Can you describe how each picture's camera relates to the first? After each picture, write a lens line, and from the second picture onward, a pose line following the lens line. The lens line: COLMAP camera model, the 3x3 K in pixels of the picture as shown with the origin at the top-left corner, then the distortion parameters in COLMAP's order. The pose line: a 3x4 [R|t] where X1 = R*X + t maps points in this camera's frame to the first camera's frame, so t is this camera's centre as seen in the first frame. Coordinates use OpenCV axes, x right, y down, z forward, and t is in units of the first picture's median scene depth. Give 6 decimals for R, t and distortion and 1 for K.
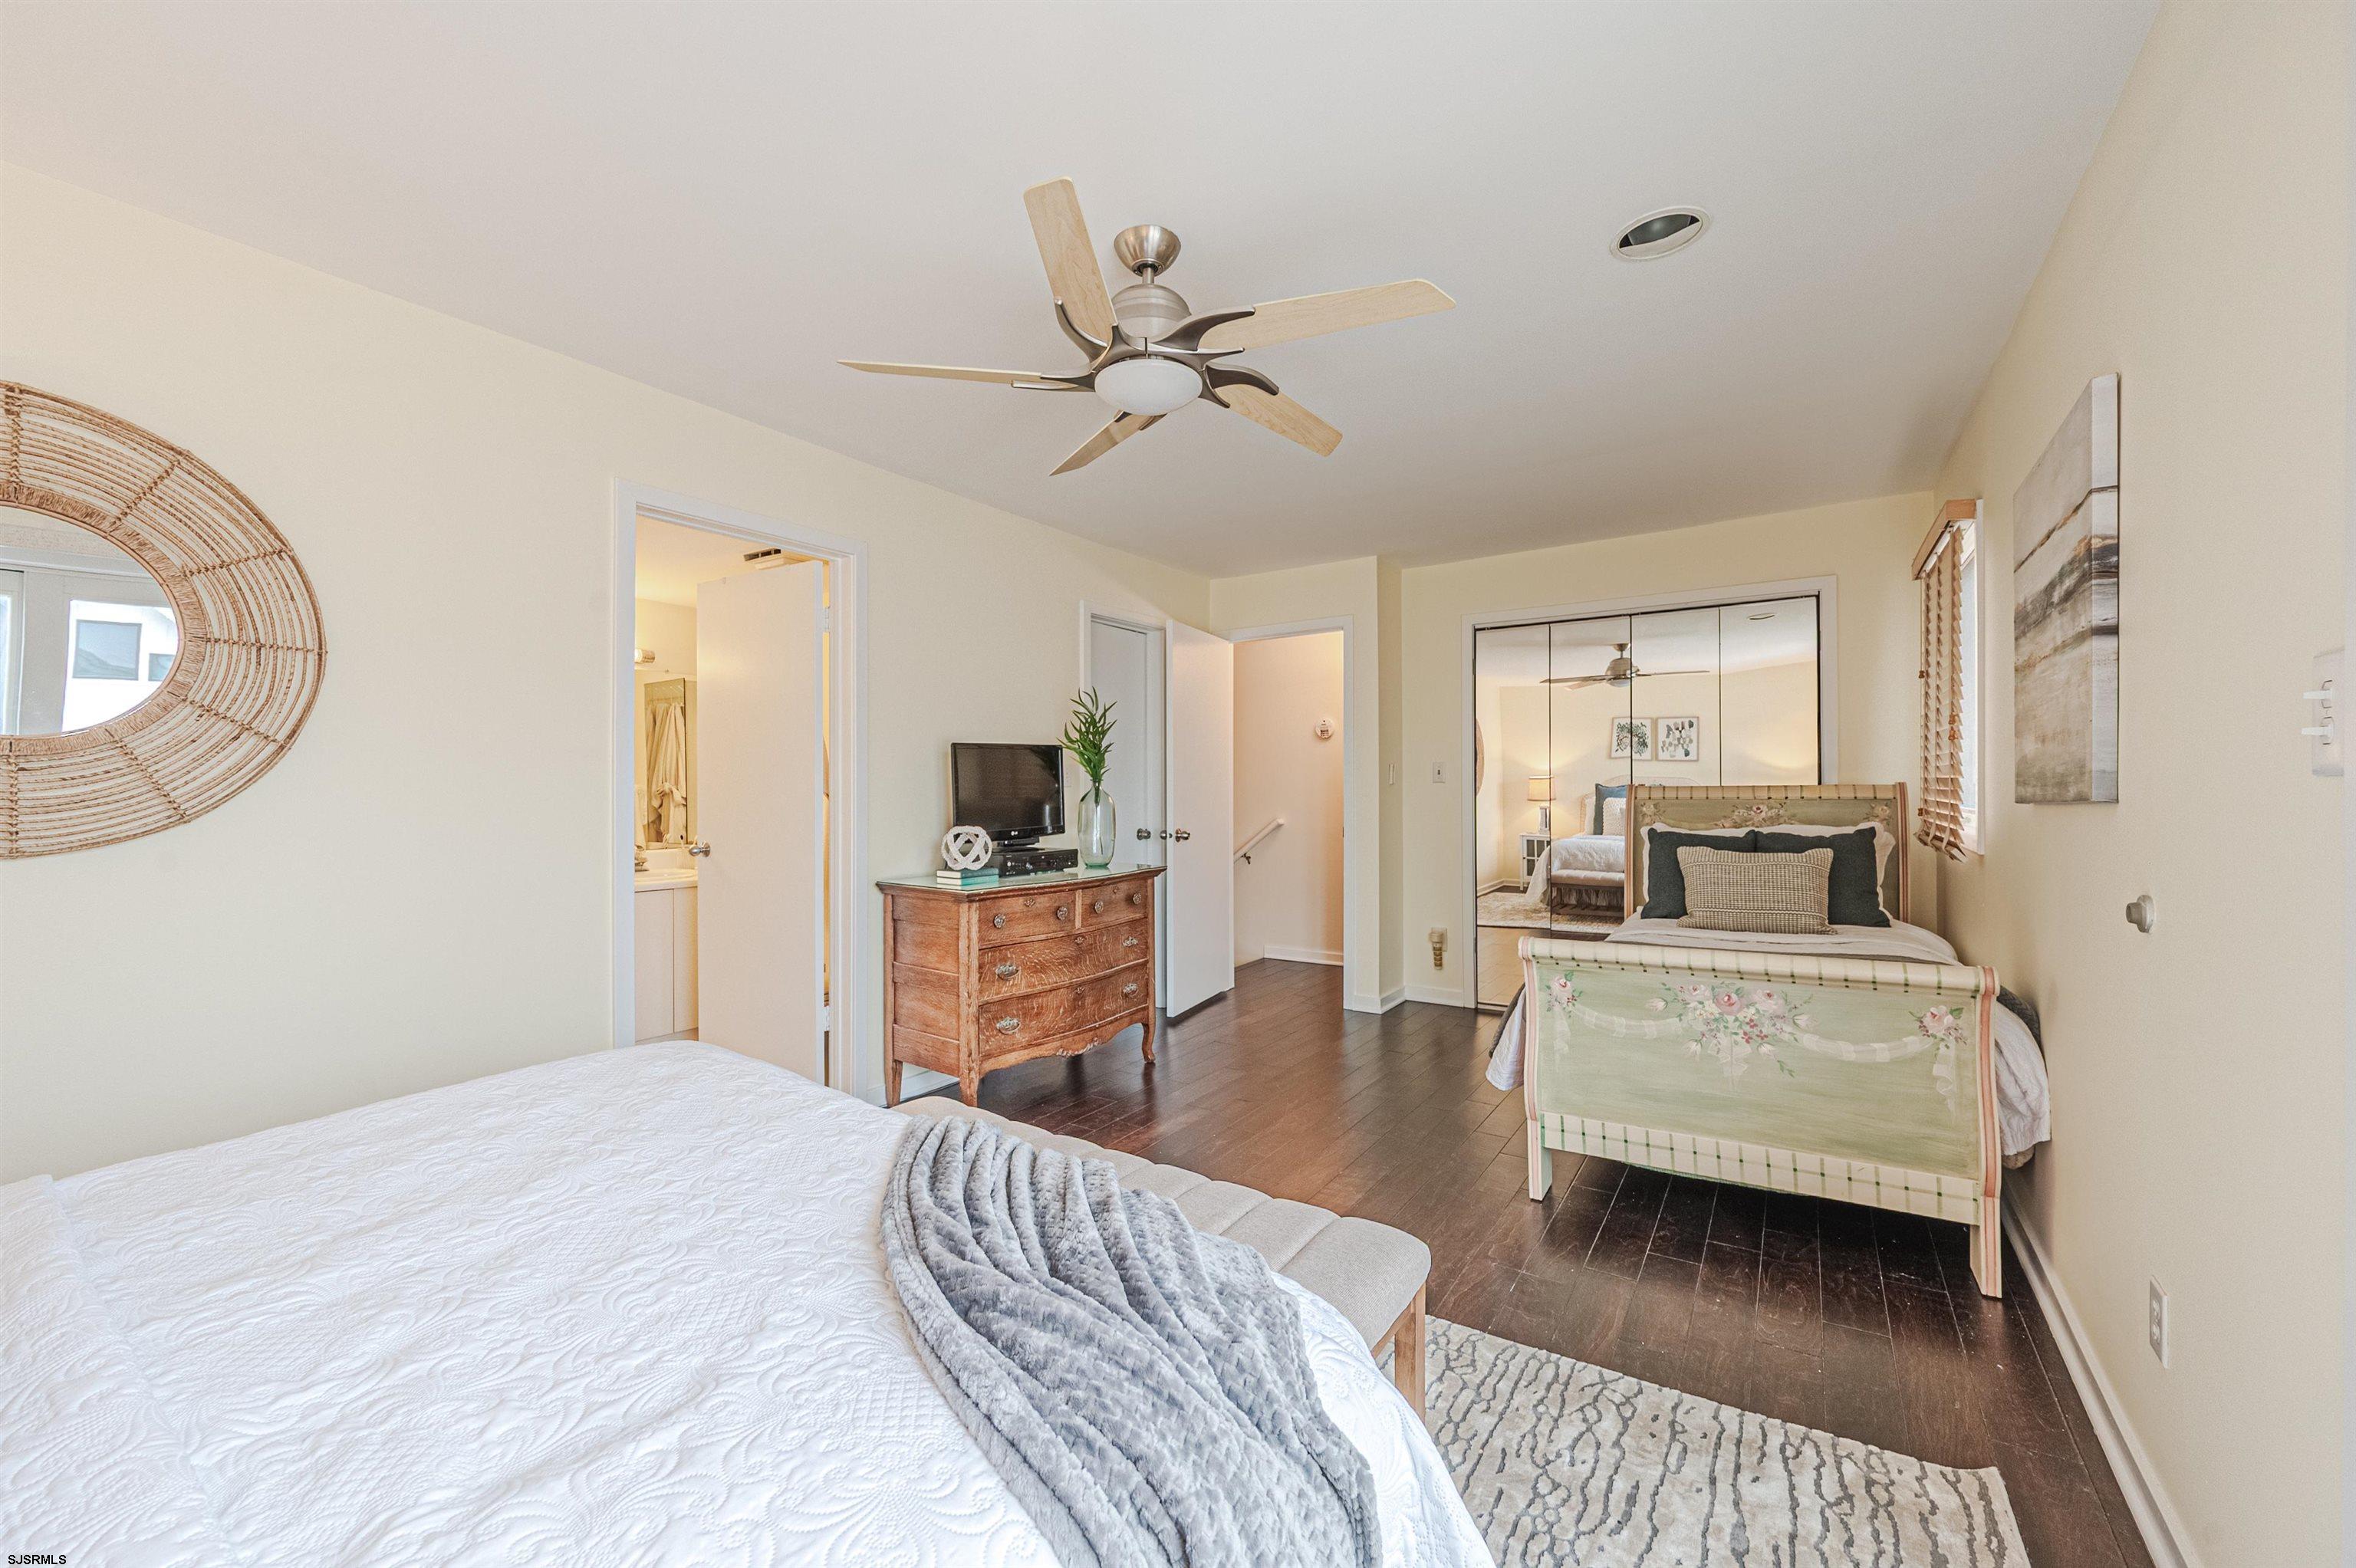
lens RADIAL K [[930.5, 0, 1174.3], [0, 930.5, 789.3], [0, 0, 1]] dist [-0.002267, -0.000007]
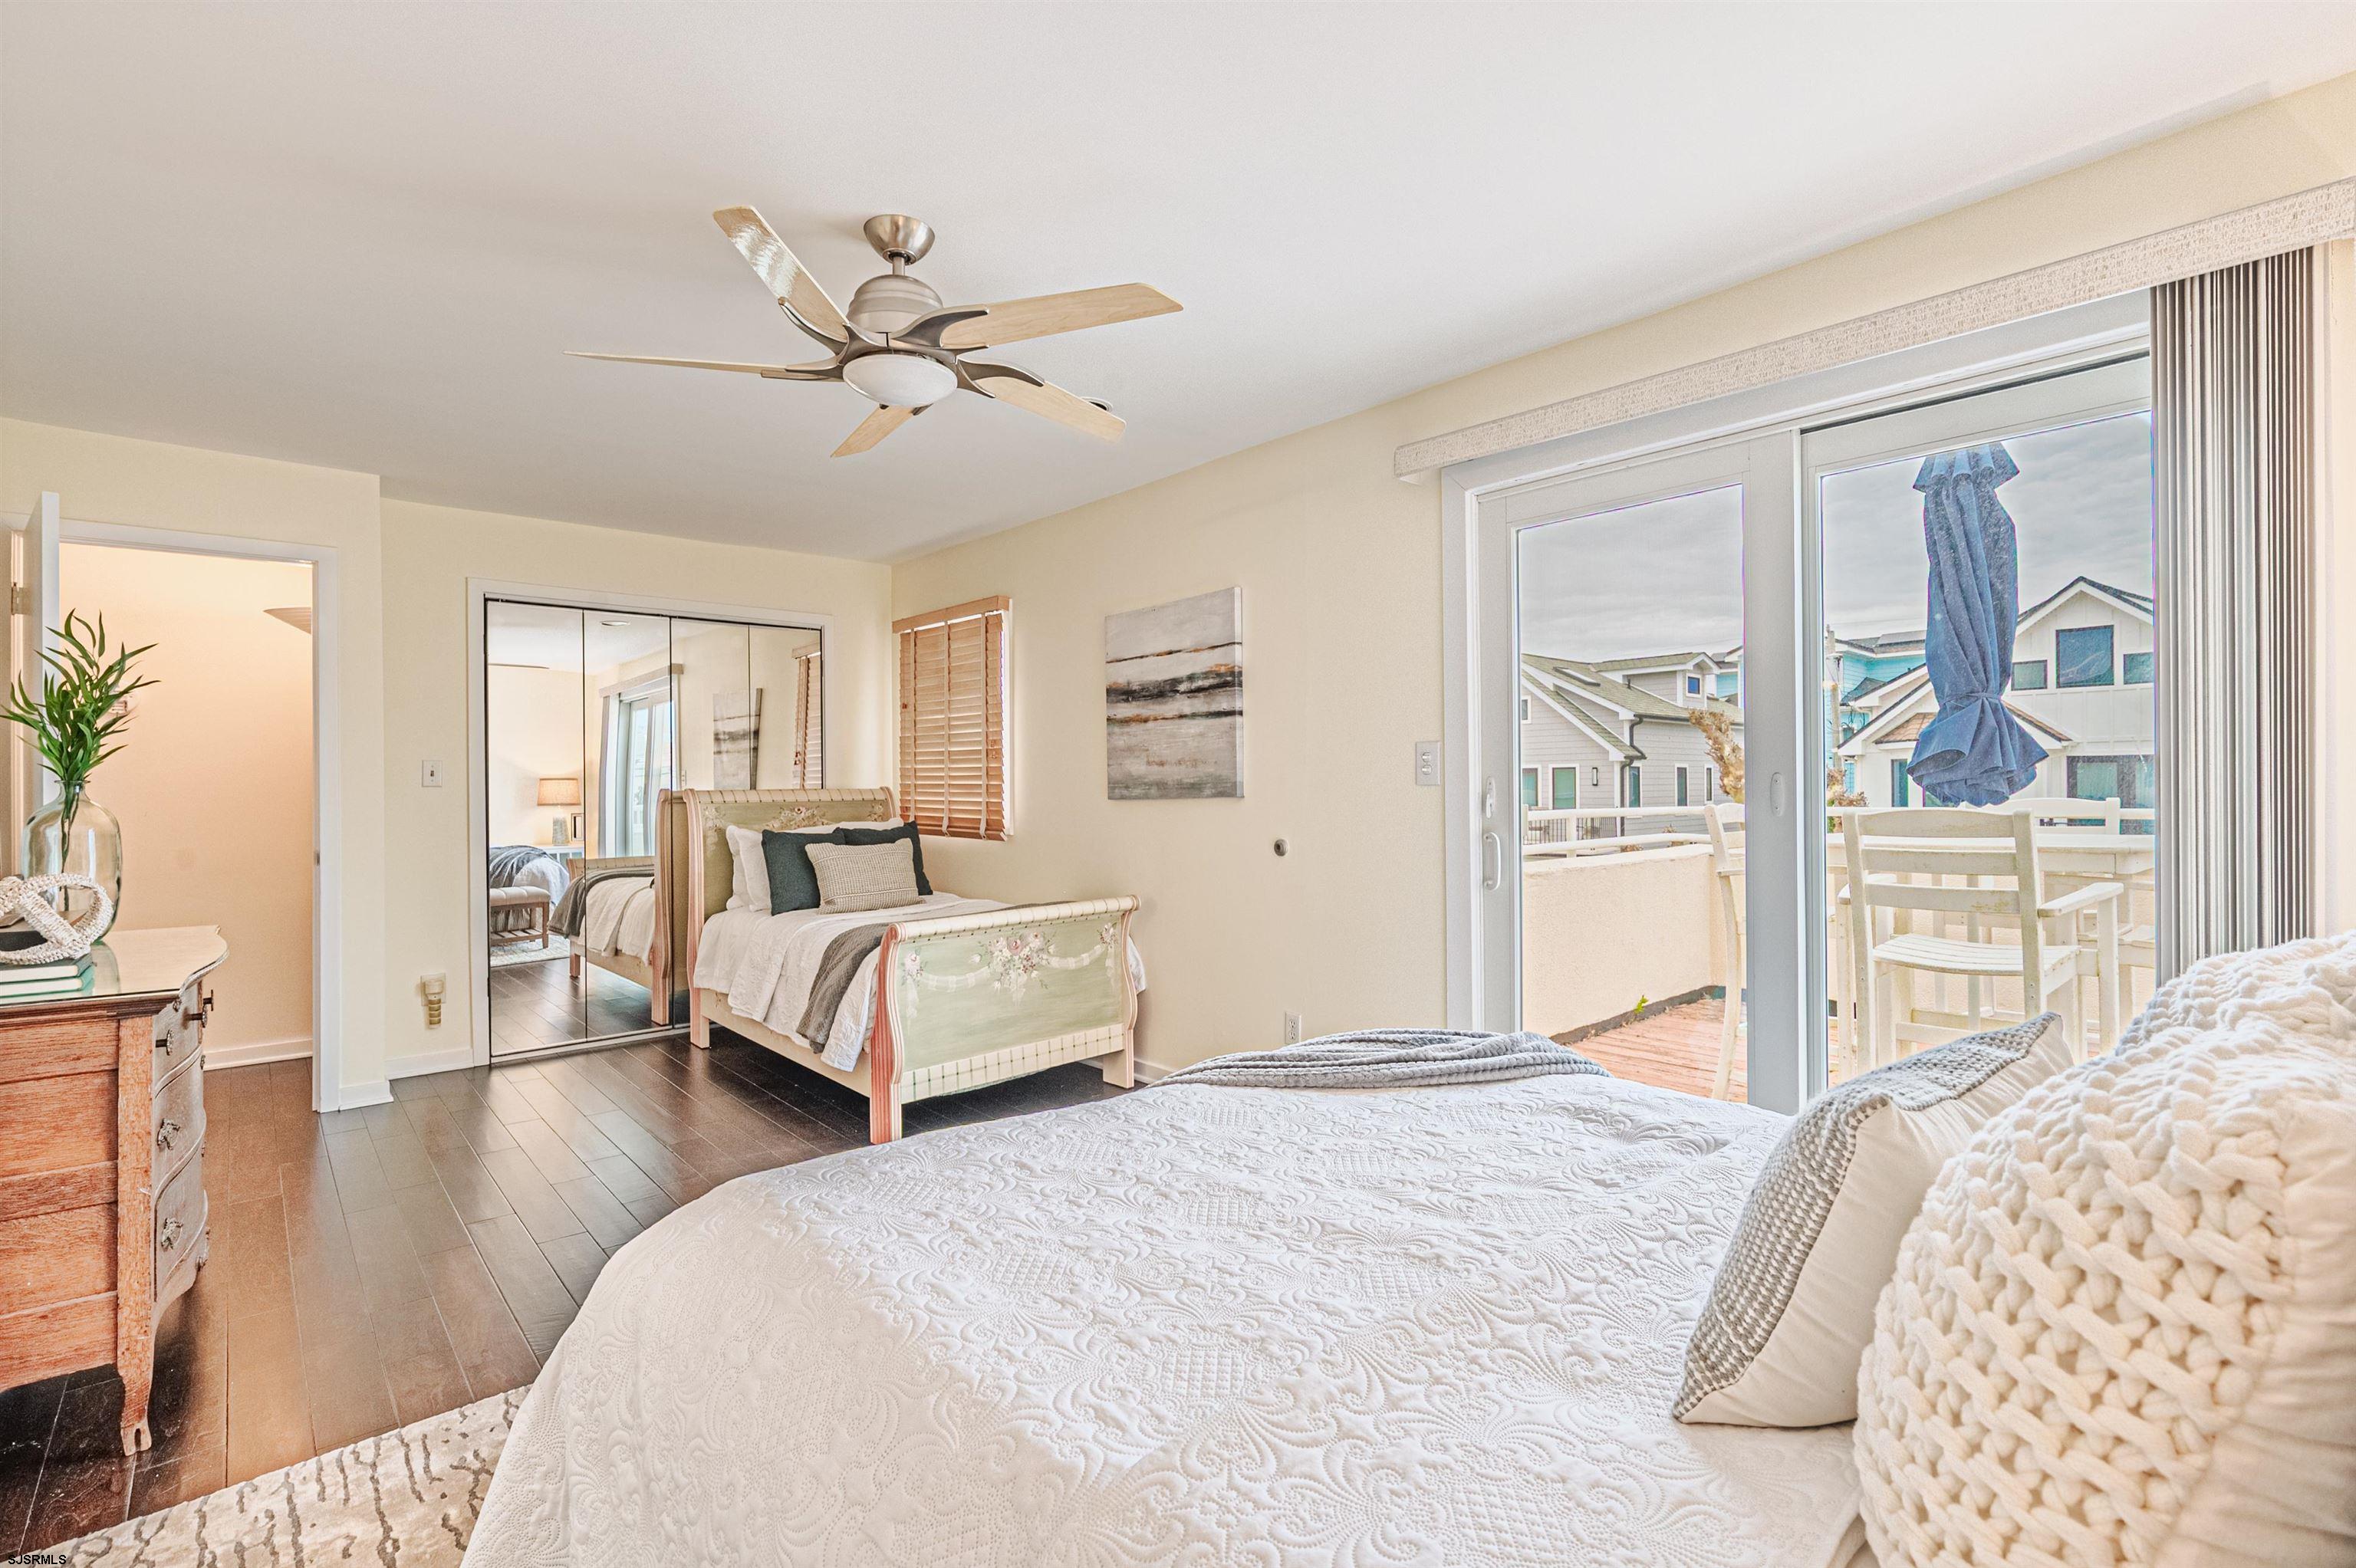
lens RADIAL K [[1053.4, 0, 1170.3], [0, 1053.4, 781.3], [0, 0, 1]] dist [0.001631, 0.000260]
pose [[0.253950, 0.004549, 0.967207, -0.821447], [0.006570, 0.999958, -0.006428, -0.003716], [-0.967195, 0.007987, 0.253909, 0.365169]]
